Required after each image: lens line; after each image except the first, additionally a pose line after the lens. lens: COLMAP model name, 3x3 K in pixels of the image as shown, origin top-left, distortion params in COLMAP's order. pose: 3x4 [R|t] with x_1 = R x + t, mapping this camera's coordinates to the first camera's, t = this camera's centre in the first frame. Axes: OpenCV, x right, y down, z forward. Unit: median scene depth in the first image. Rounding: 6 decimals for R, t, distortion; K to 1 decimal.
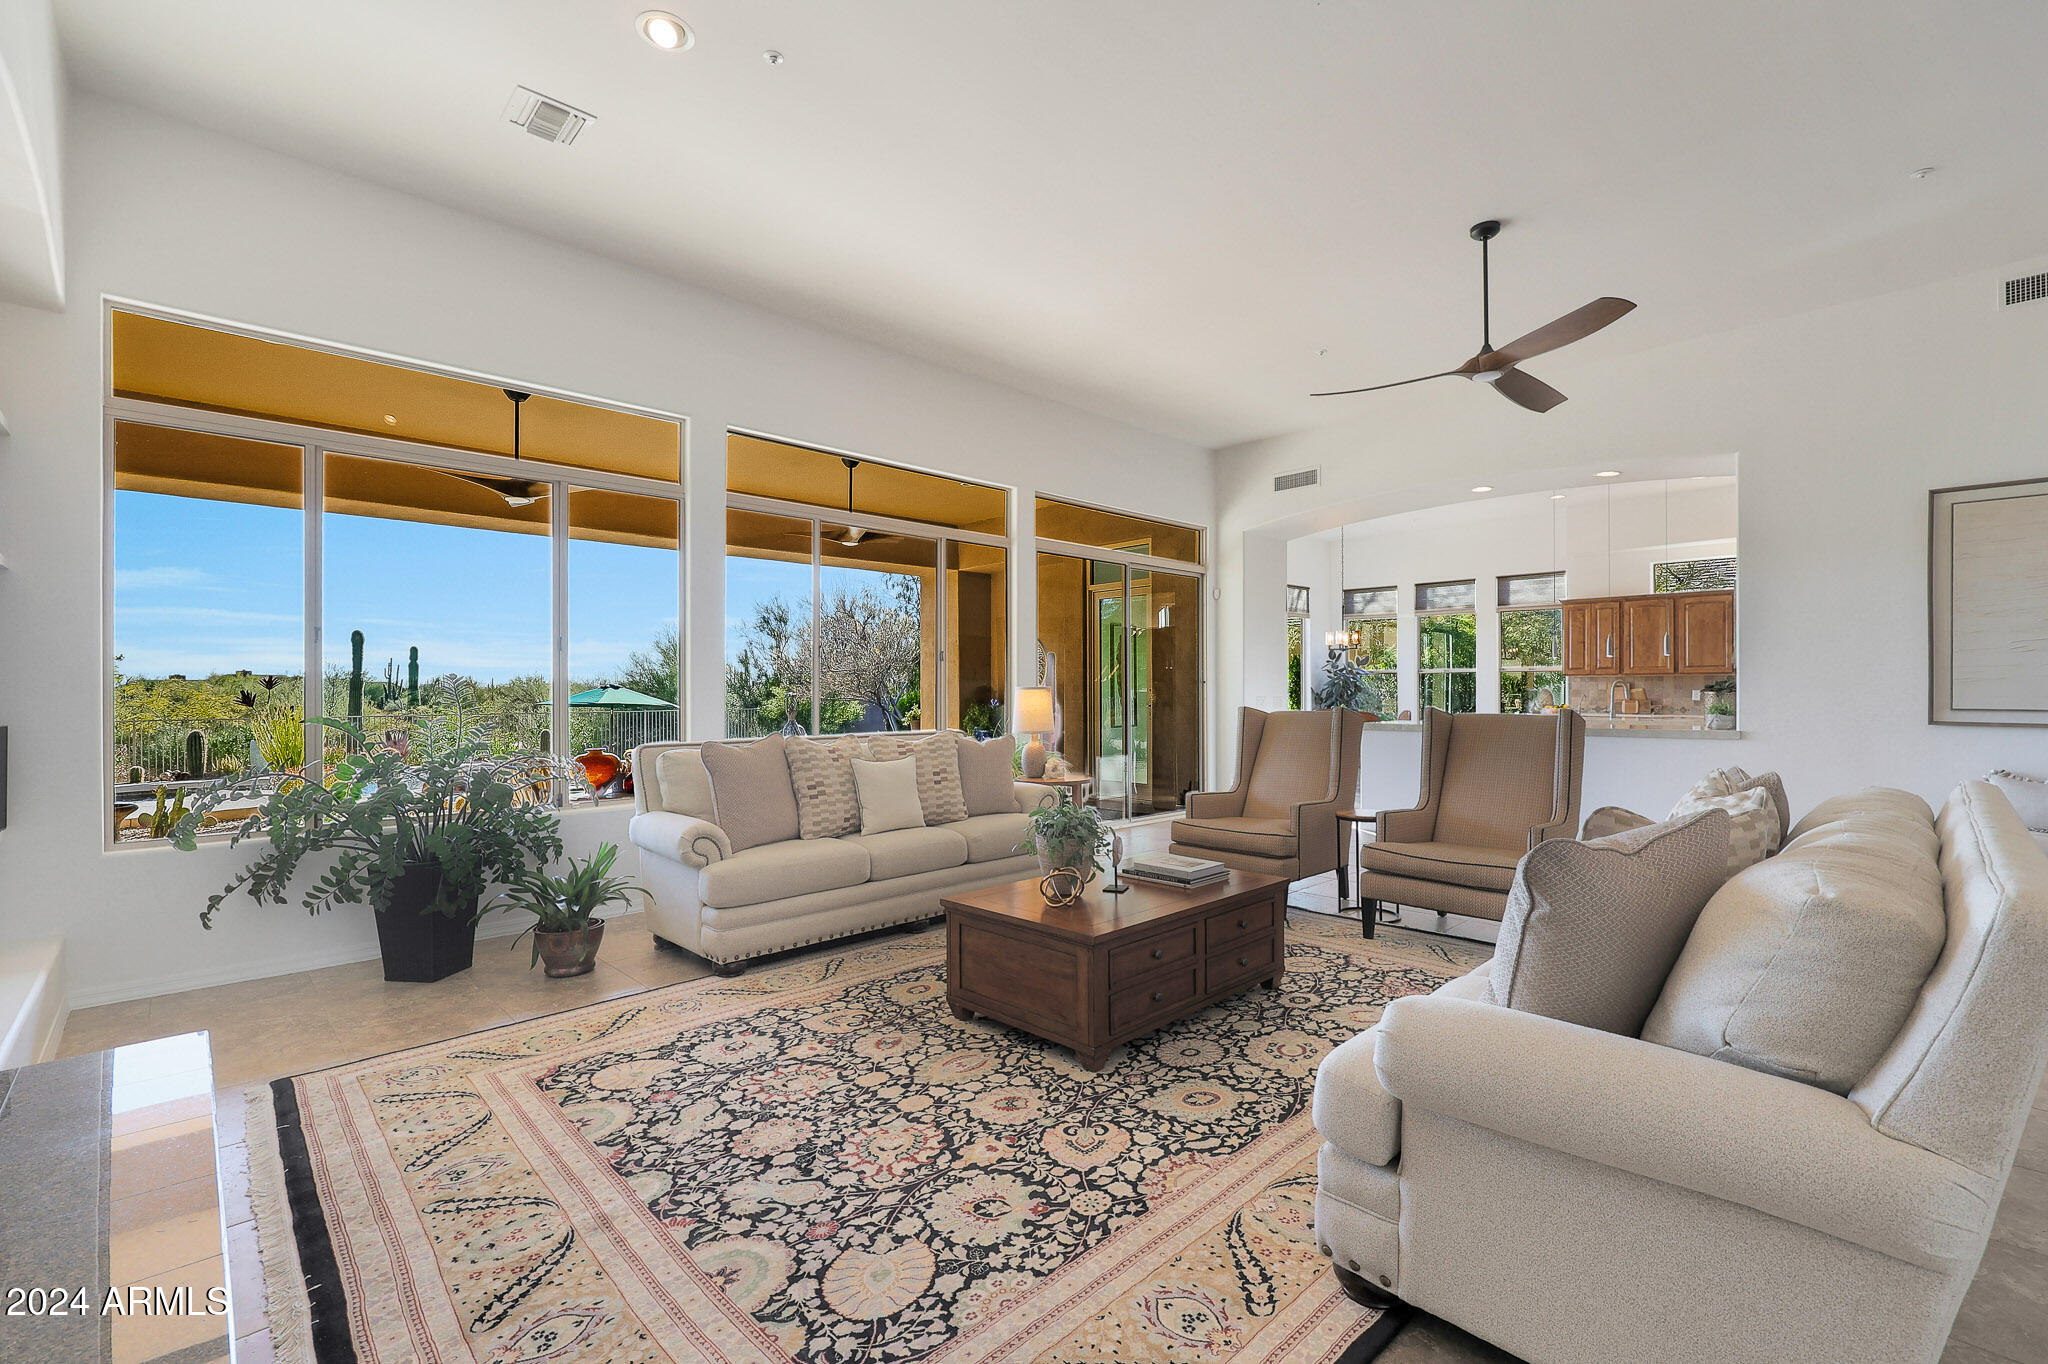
lens RADIAL K [[883.3, 0, 1024.0], [0, 883.3, 682.0], [0, 0, 1]] dist [-0.000082, -0.000054]
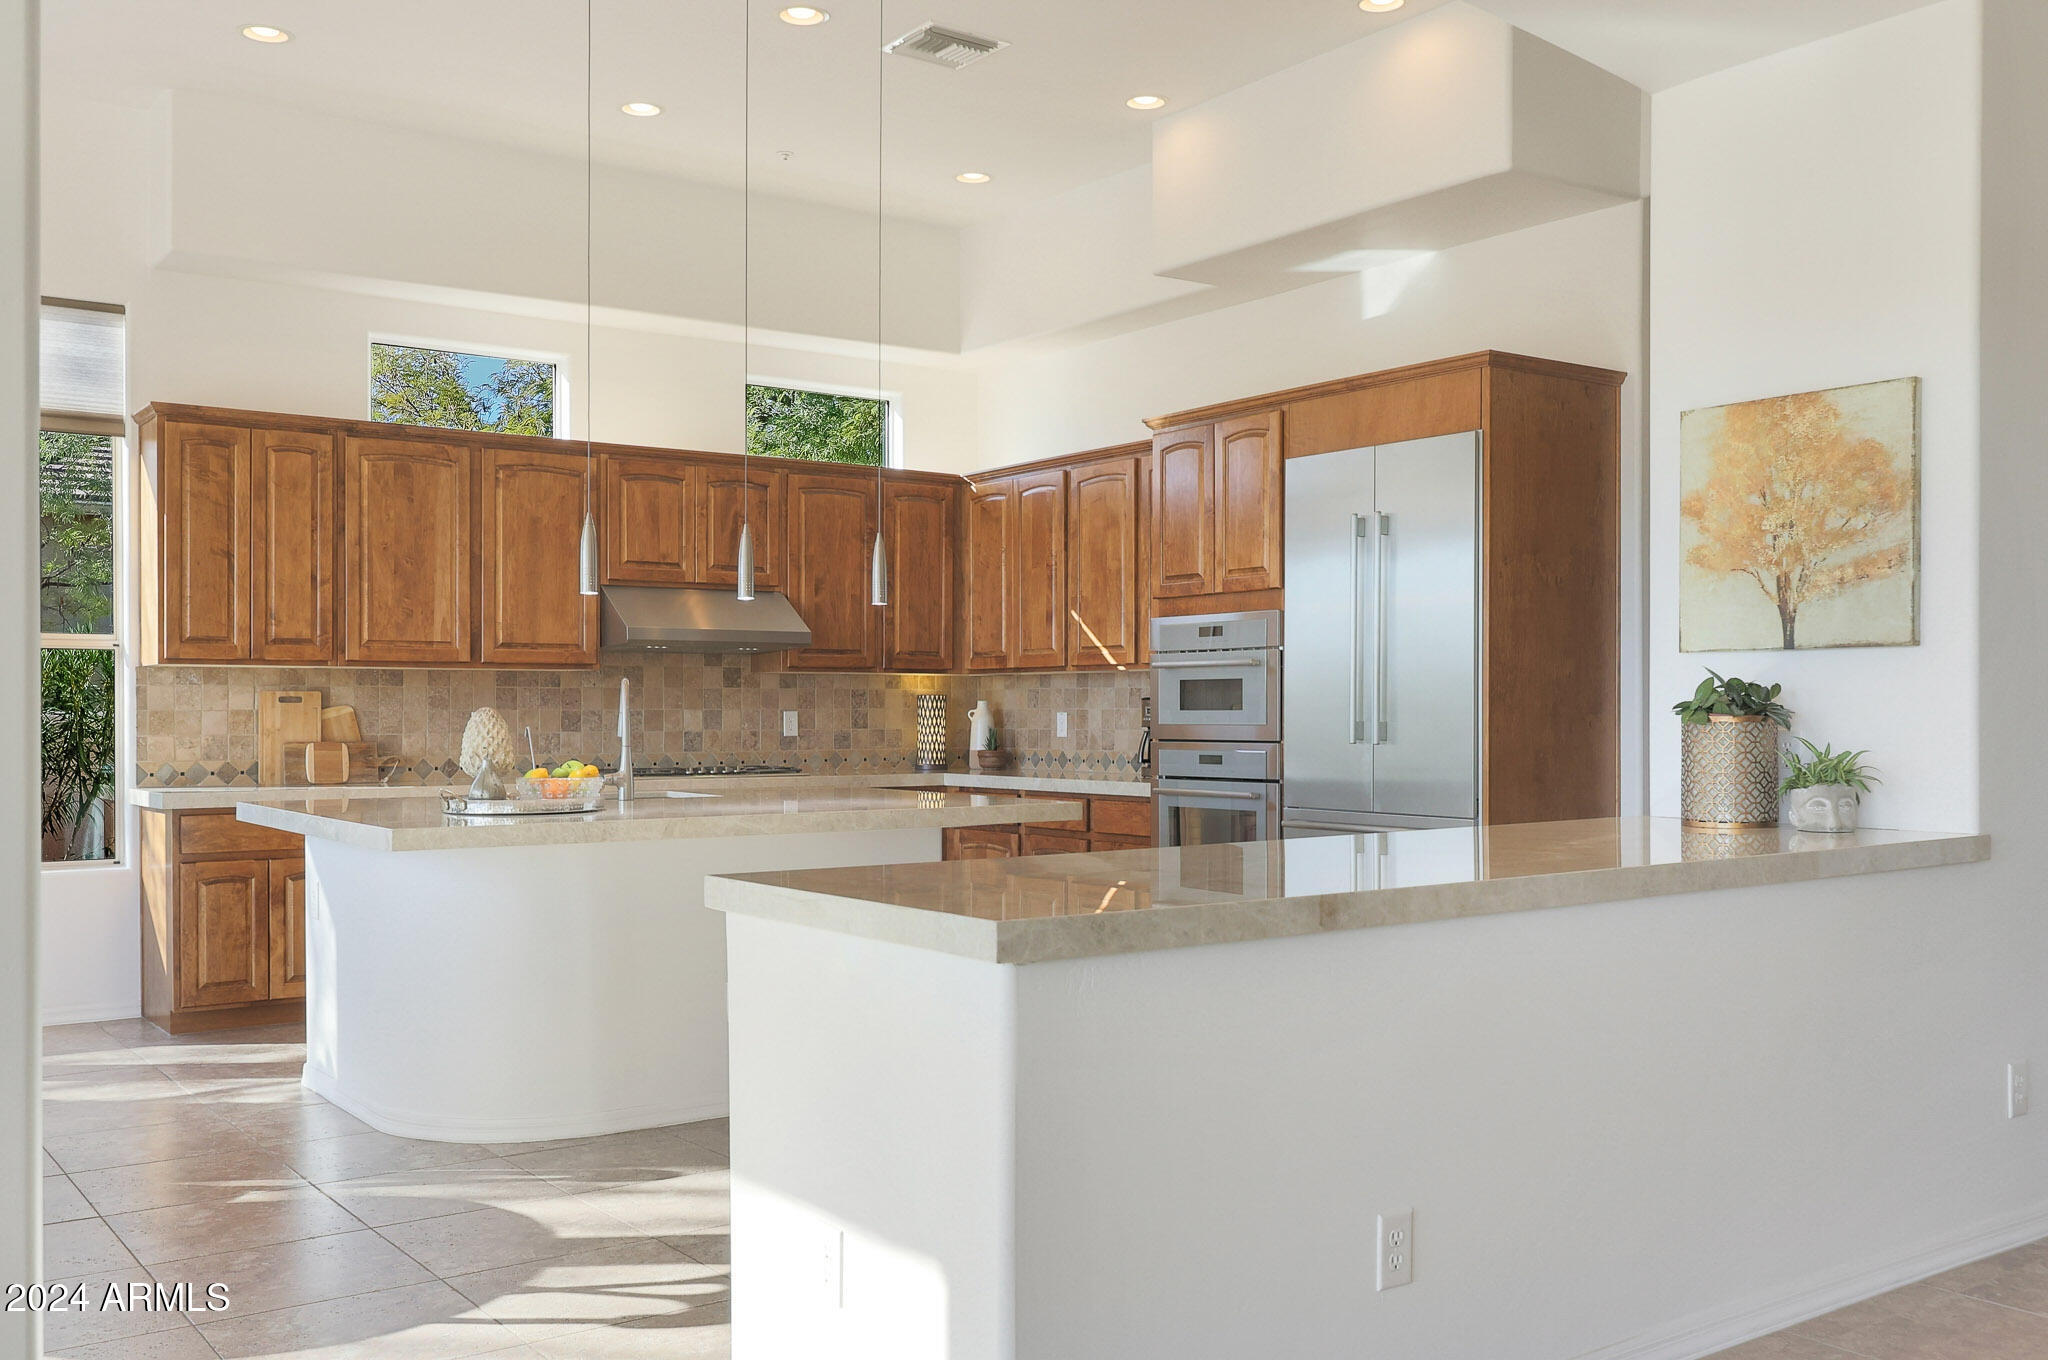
lens RADIAL K [[1849.3, 0, 1027.9], [0, 1849.3, 721.6], [0, 0, 1]] dist [0.007379, -0.002234]
pose [[0.136437, -0.007318, 0.990622, 0.045064], [-0.008933, 0.999923, 0.008617, 0.004560], [-0.990608, -0.010025, 0.136361, 0.650649]]
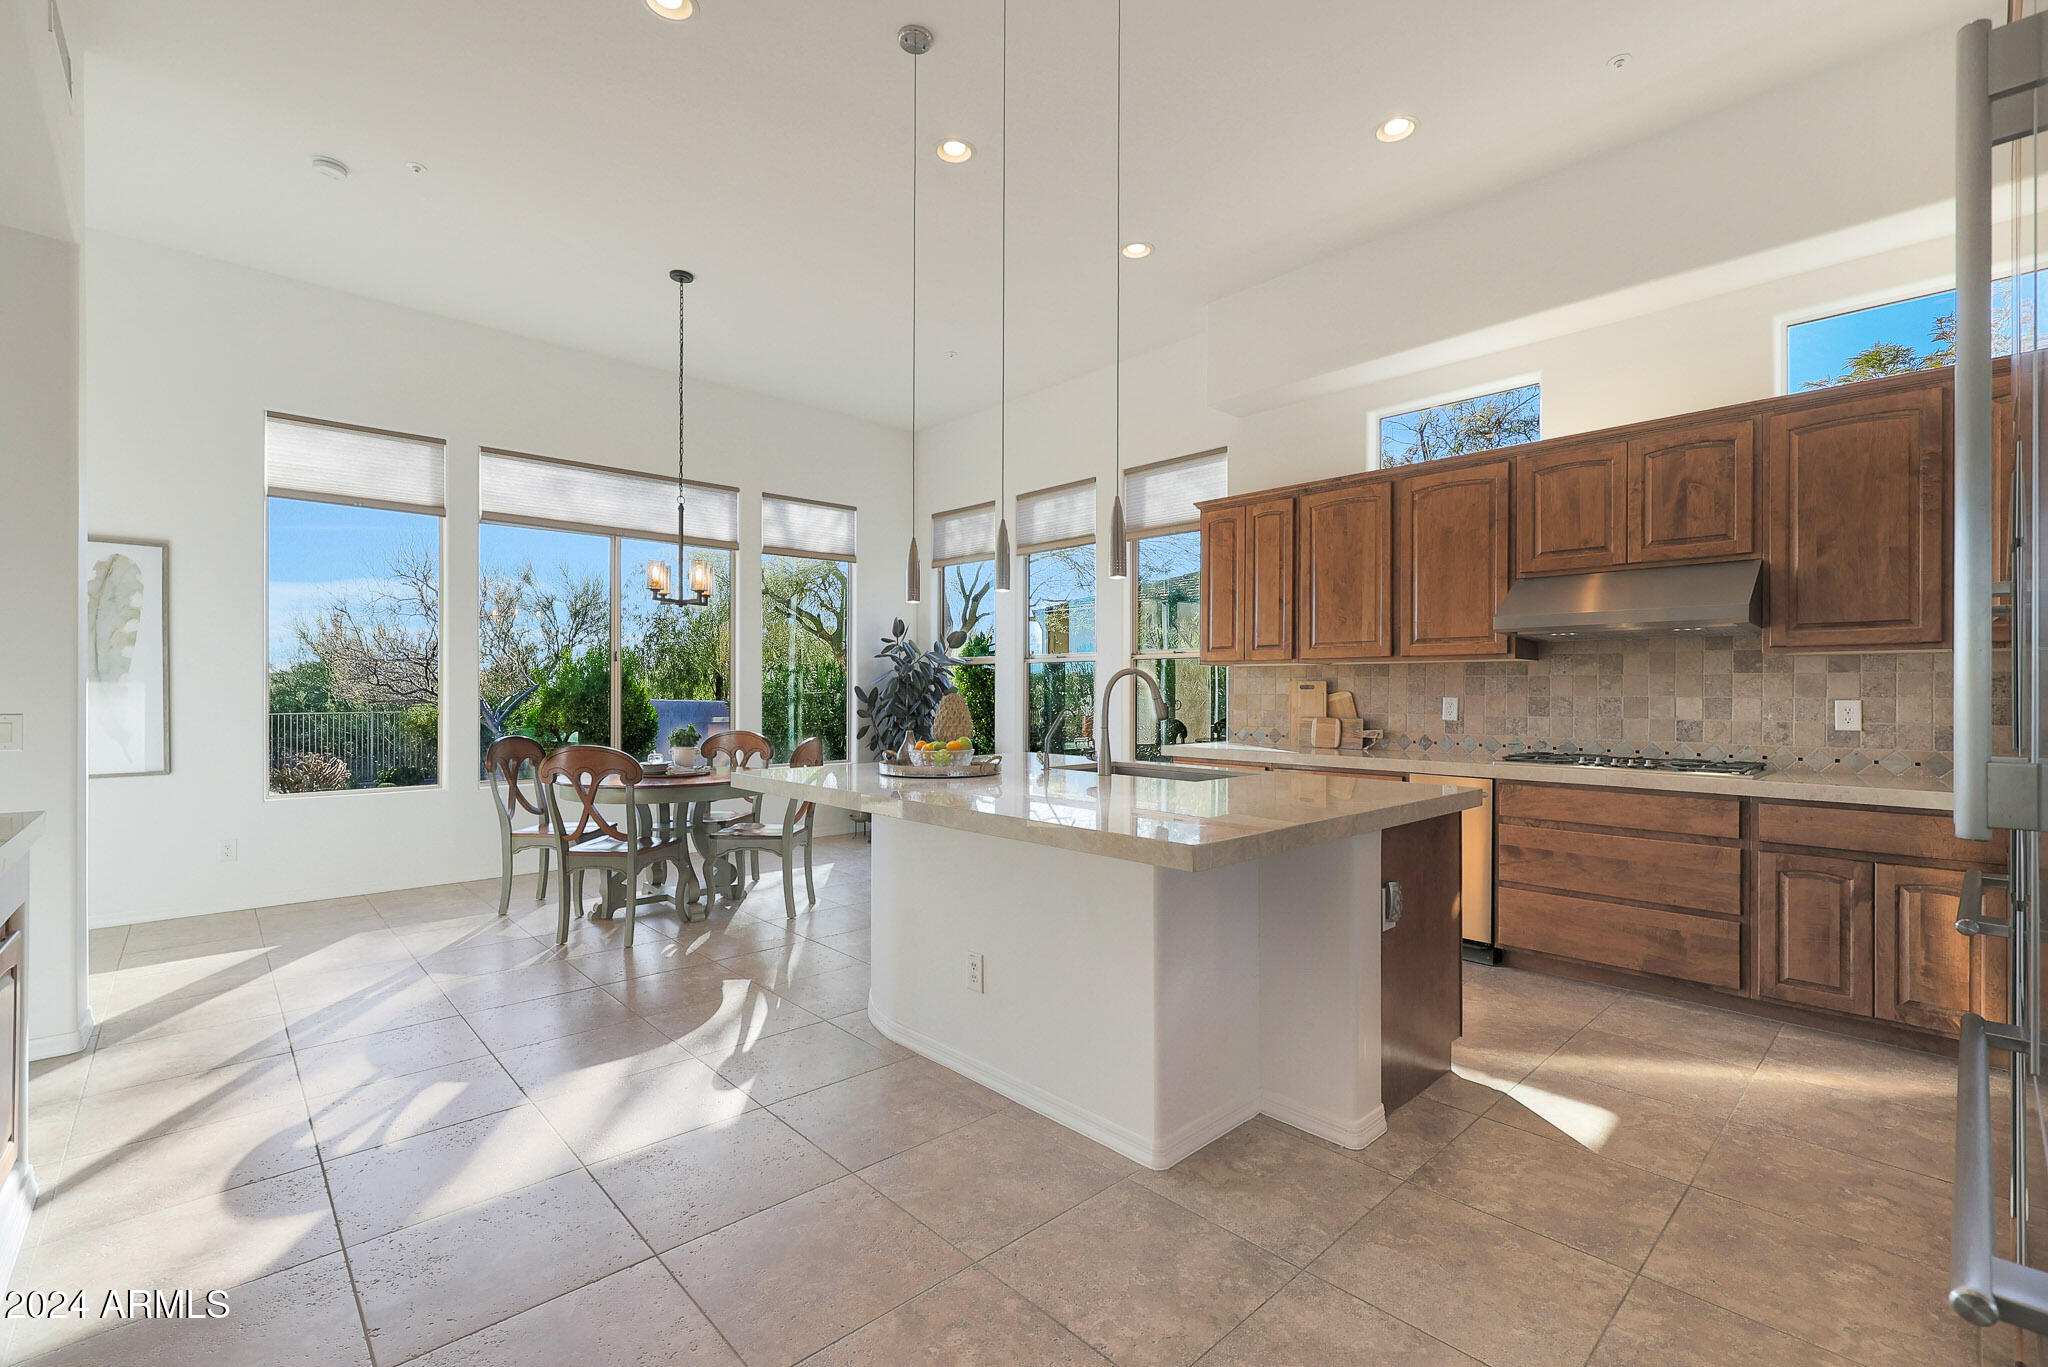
lens RADIAL K [[888.7, 0, 1035.7], [0, 888.7, 680.6], [0, 0, 1]] dist [0.002332, 0.000420]
pose [[0.999994, 0.003414, 0.000403, 0.537508], [-0.003413, 0.999993, -0.001424, 0.002402], [-0.000408, 0.001423, 0.999999, 0.545315]]
